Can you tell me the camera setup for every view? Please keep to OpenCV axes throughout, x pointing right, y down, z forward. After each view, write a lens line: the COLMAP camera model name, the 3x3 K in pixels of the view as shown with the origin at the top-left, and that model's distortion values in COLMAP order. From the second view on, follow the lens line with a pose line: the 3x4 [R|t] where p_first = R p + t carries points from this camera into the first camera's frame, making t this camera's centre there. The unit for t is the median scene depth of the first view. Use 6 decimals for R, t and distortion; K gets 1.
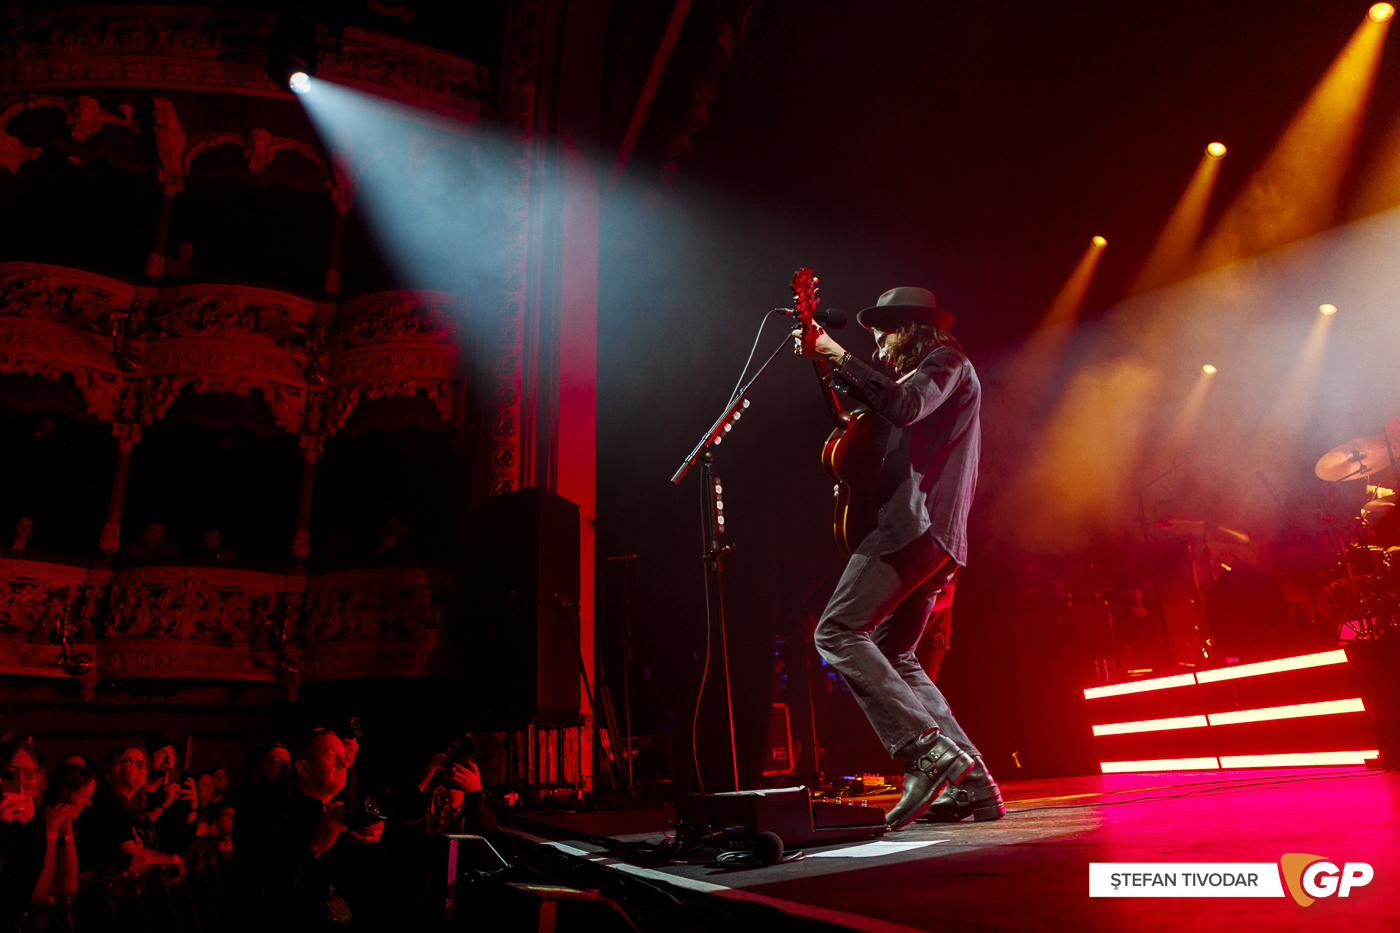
lens RADIAL K [[945.7, 0, 700.0], [0, 945.7, 466.5], [0, 0, 1]] dist [-0.106390, 0.074996]
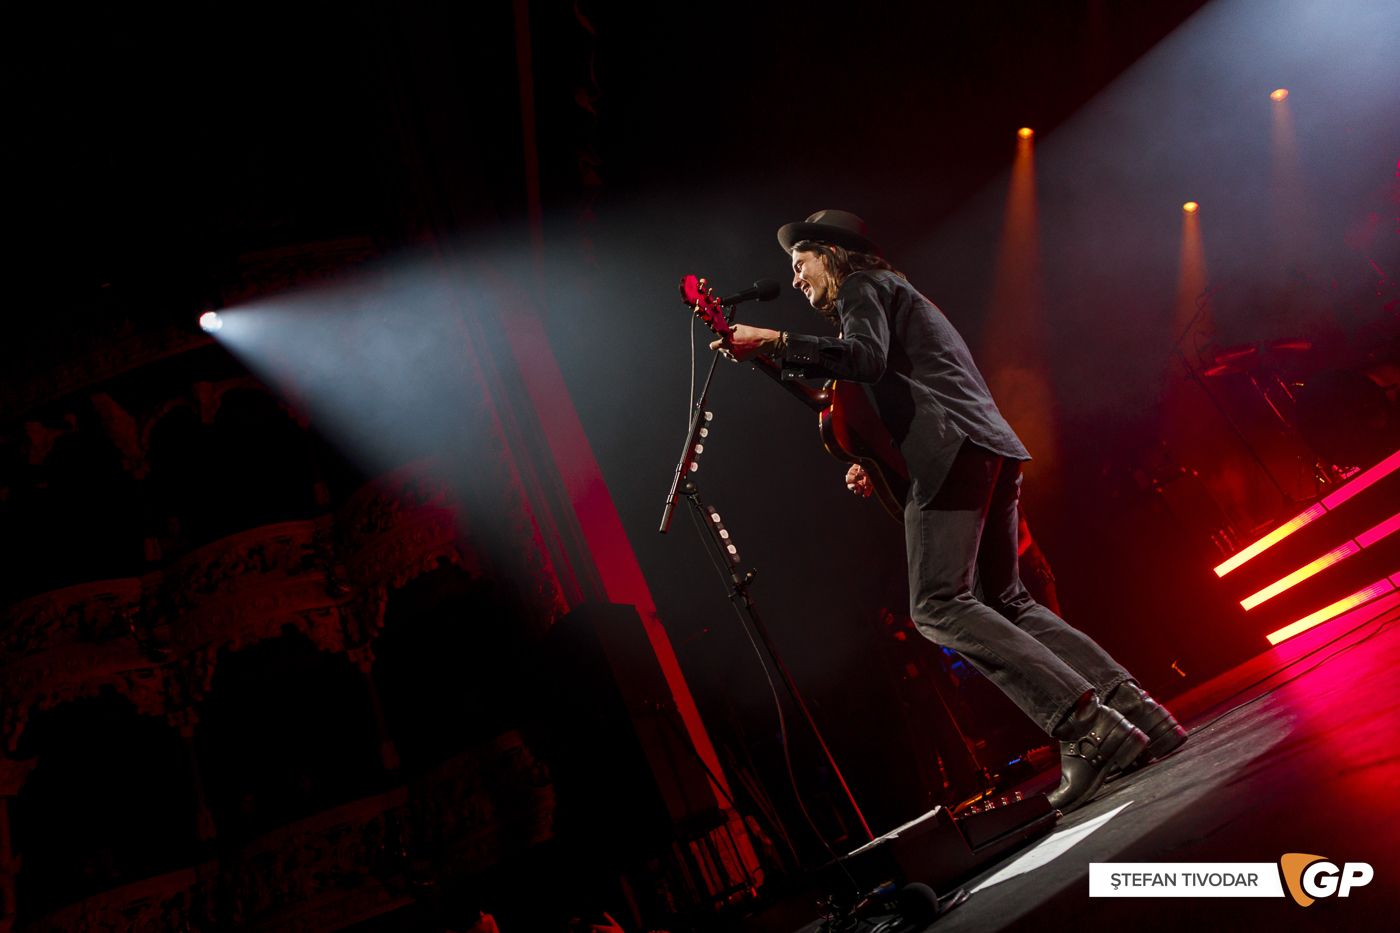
lens RADIAL K [[945.7, 0, 700.0], [0, 945.7, 466.5], [0, 0, 1]] dist [-0.106390, 0.074996]
pose [[0.914576, -0.402963, -0.034215, 0.019376], [0.399413, 0.913293, -0.079776, 0.015713], [0.063395, 0.059295, 0.996225, 0.048038]]
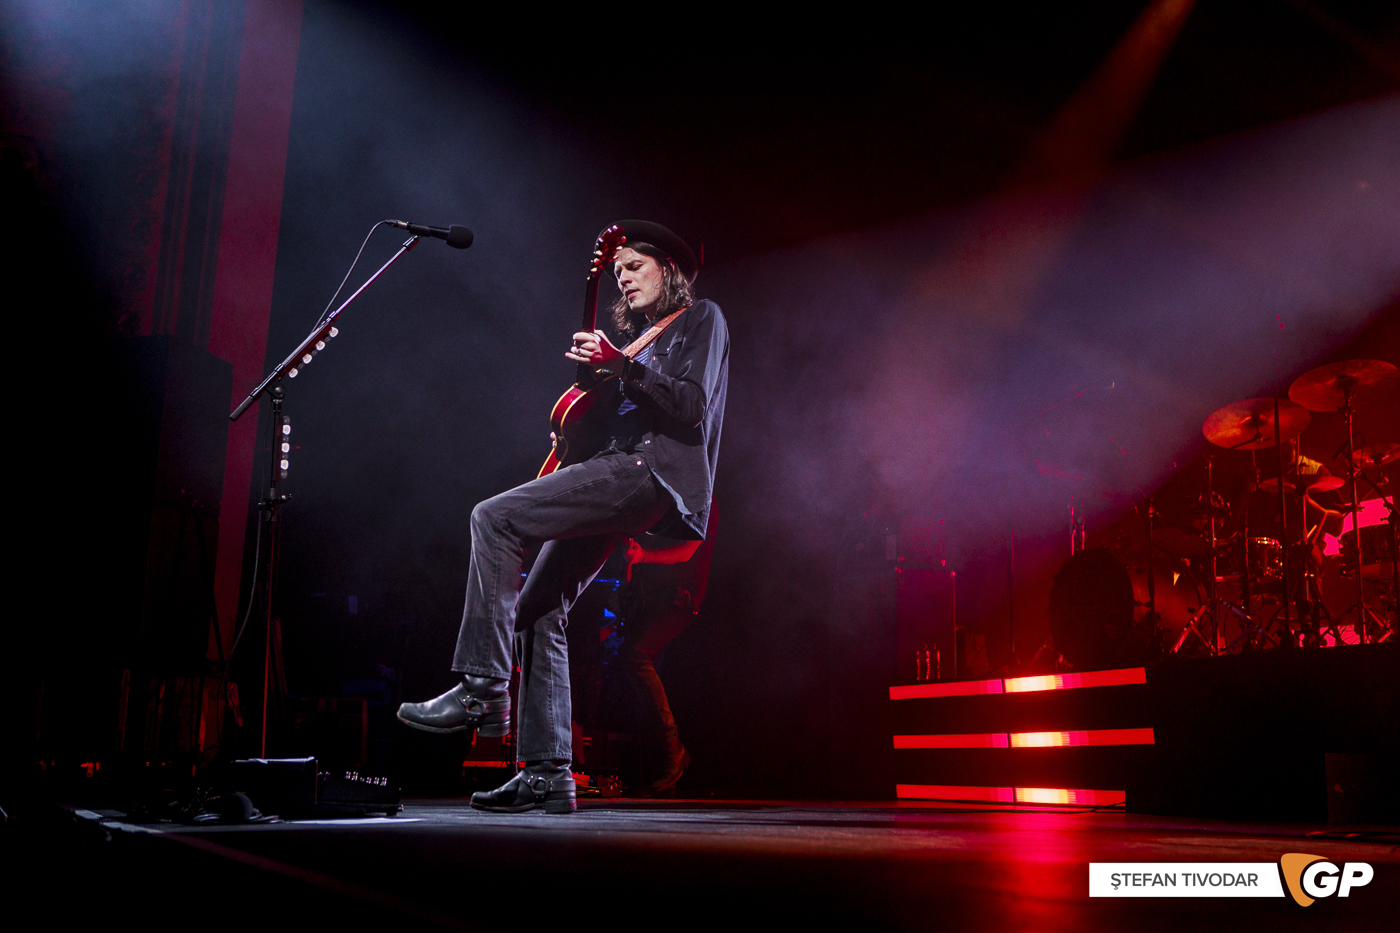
lens RADIAL K [[1616.3, 0, 700.0], [0, 1616.3, 466.5], [0, 0, 1]] dist [0.009342, 0.023801]
pose [[0.990503, 0.093037, 0.101230, 0.089977], [-0.105218, 0.986872, 0.122524, -0.059824], [-0.088502, -0.132012, 0.987289, -0.192341]]
